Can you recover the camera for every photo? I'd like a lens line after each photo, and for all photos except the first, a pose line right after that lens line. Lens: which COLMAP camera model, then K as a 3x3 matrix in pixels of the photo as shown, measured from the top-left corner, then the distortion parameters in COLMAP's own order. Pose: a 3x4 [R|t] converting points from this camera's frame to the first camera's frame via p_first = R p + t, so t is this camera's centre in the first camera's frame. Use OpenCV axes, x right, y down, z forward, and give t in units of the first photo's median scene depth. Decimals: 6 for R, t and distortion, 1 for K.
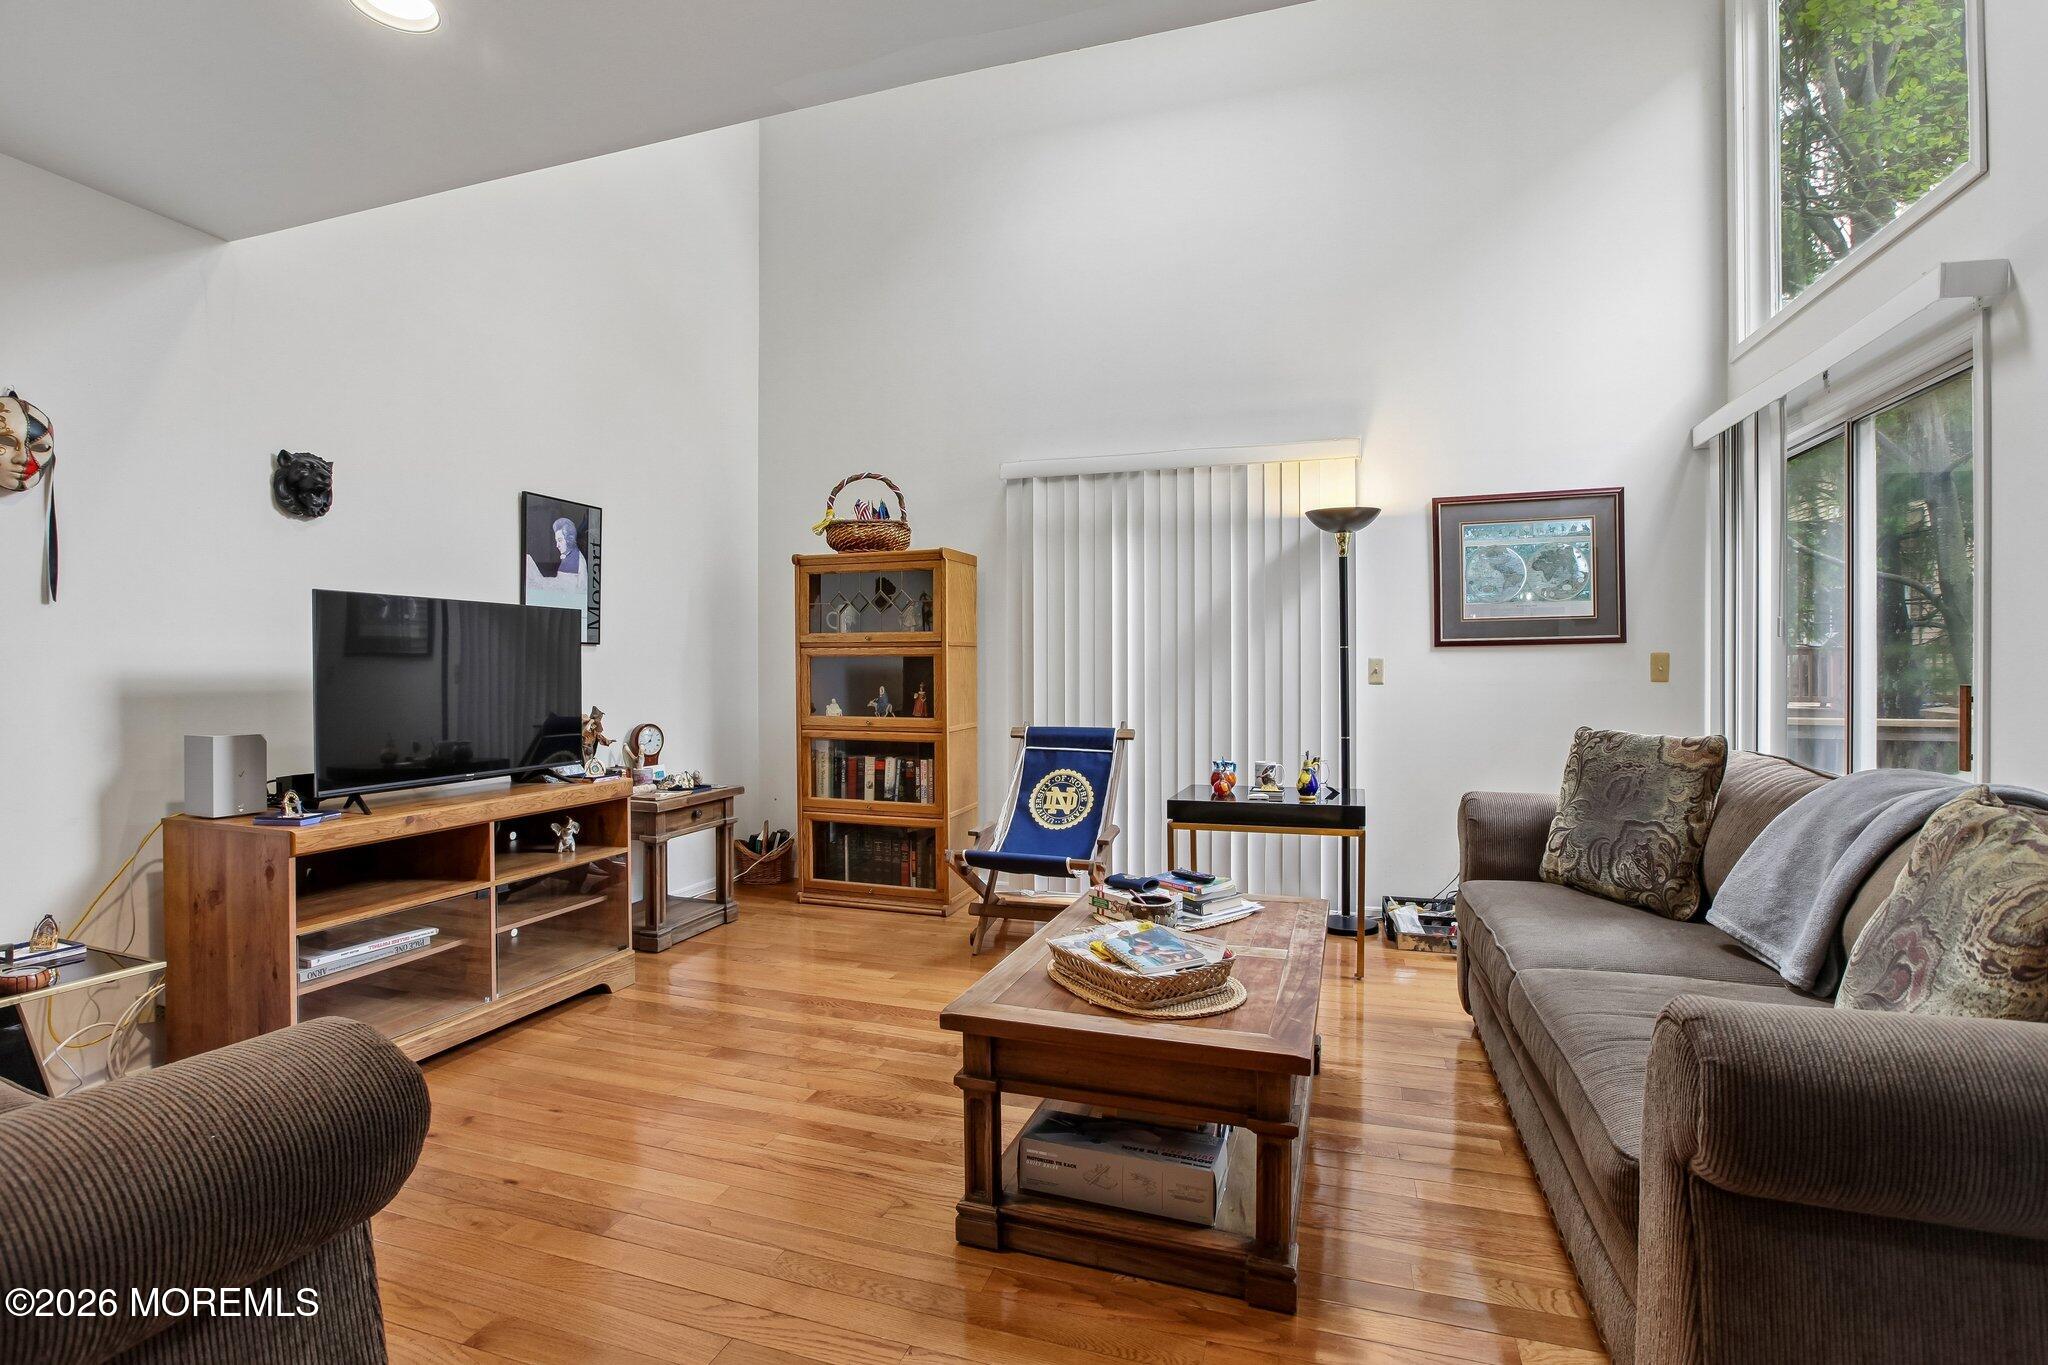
lens RADIAL K [[962.3, 0, 1009.7], [0, 962.3, 684.6], [0, 0, 1]] dist [-0.032135, 0.008315]
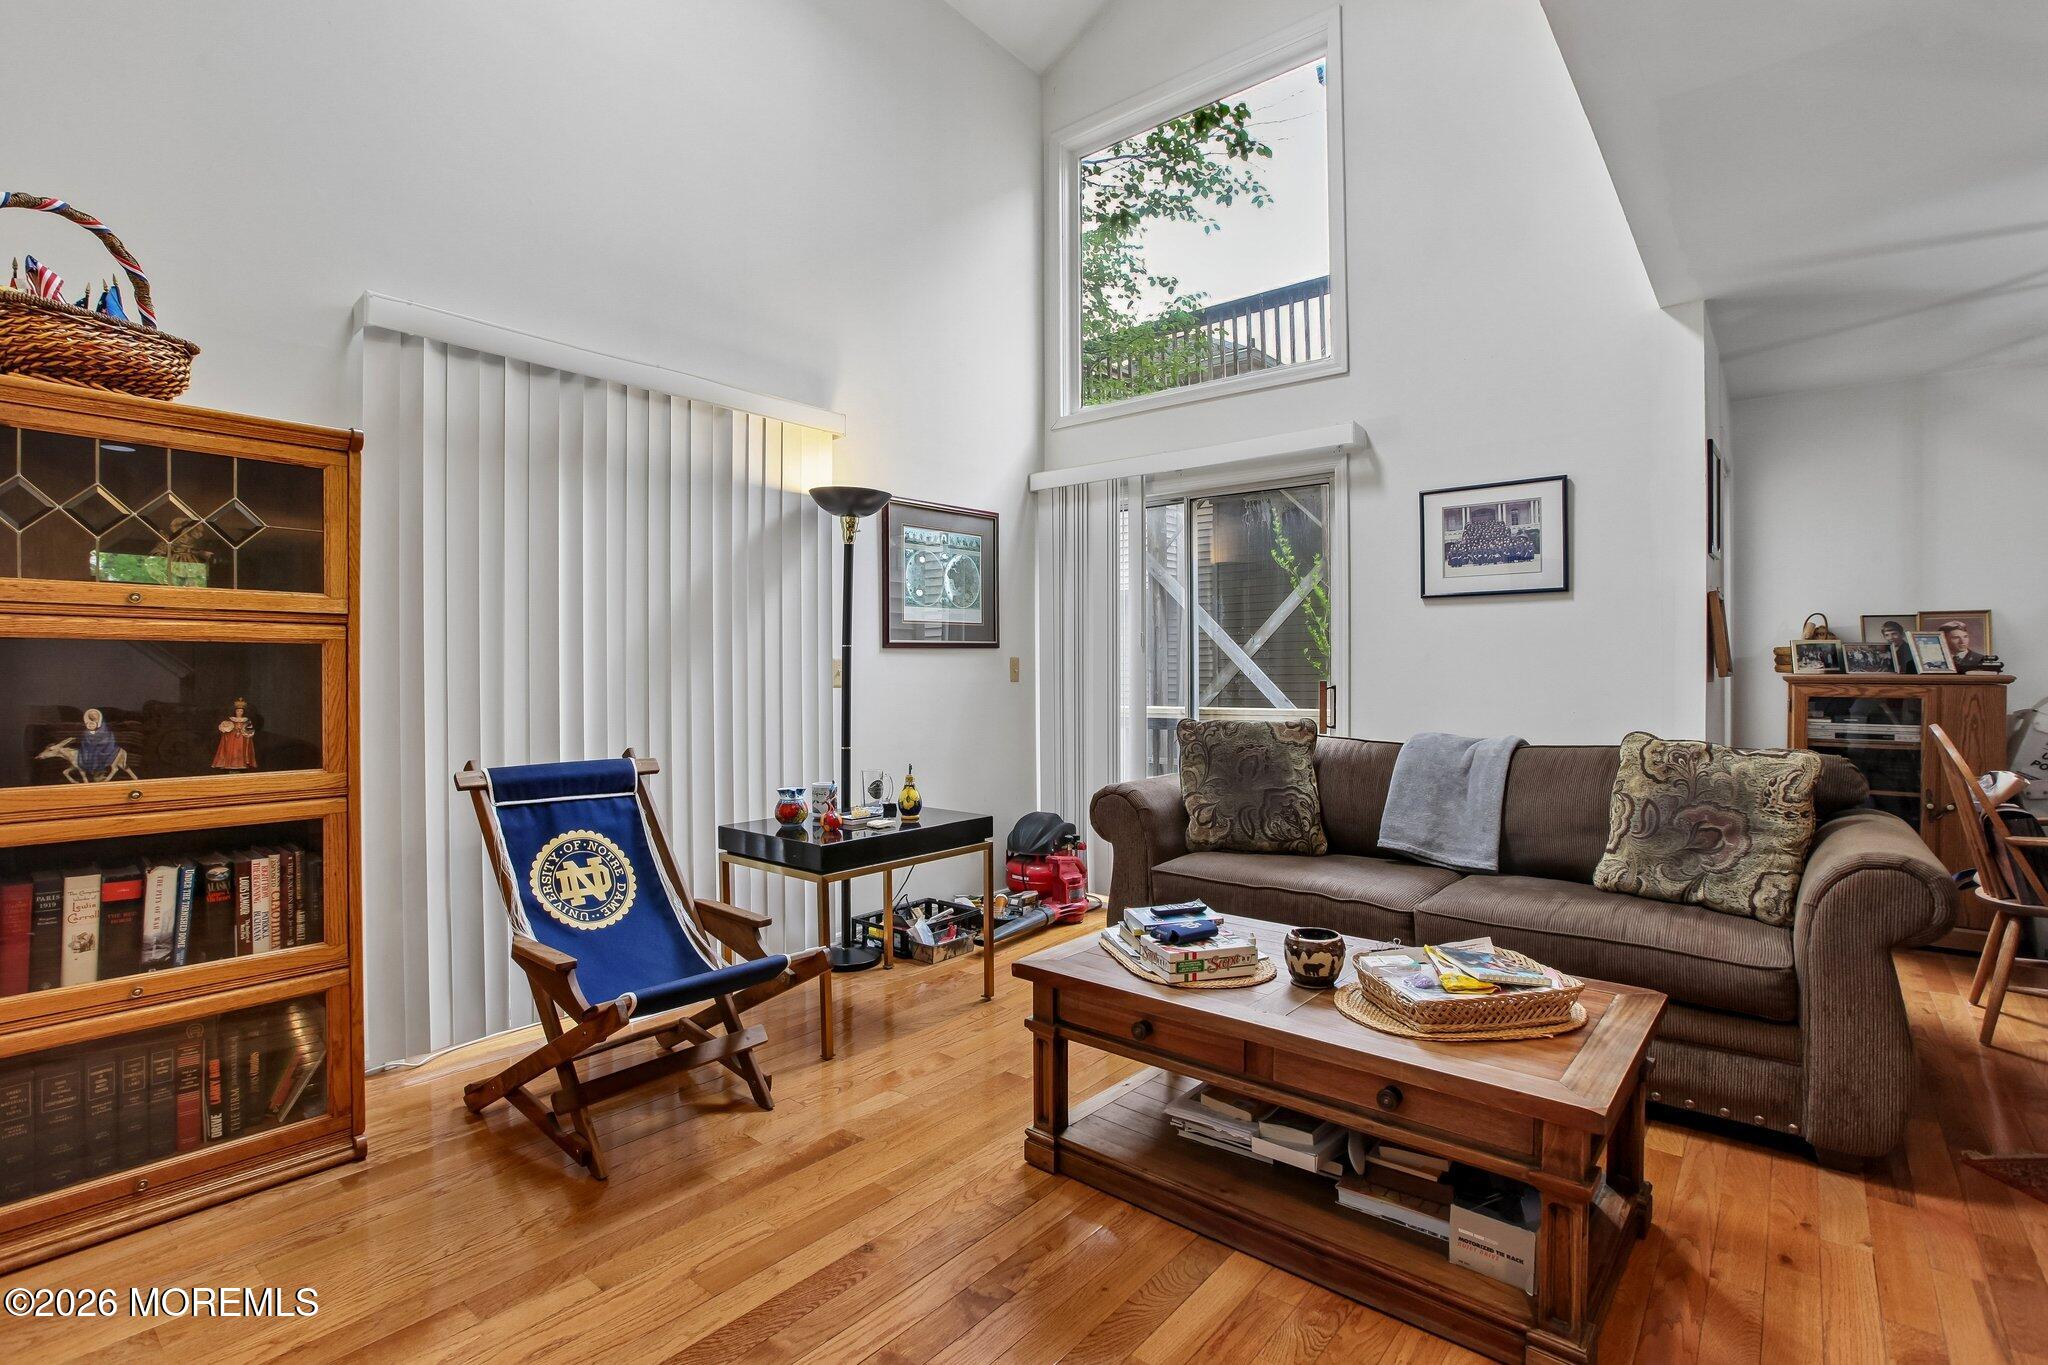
lens RADIAL K [[962.3, 0, 1015.7], [0, 962.3, 681.6], [0, 0, 1]] dist [-0.032135, 0.008315]
pose [[0.364861, -0.009222, 0.931016, -0.415487], [0.012988, 0.999904, 0.004814, -0.008015], [-0.930971, 0.010336, 0.364946, 0.510116]]
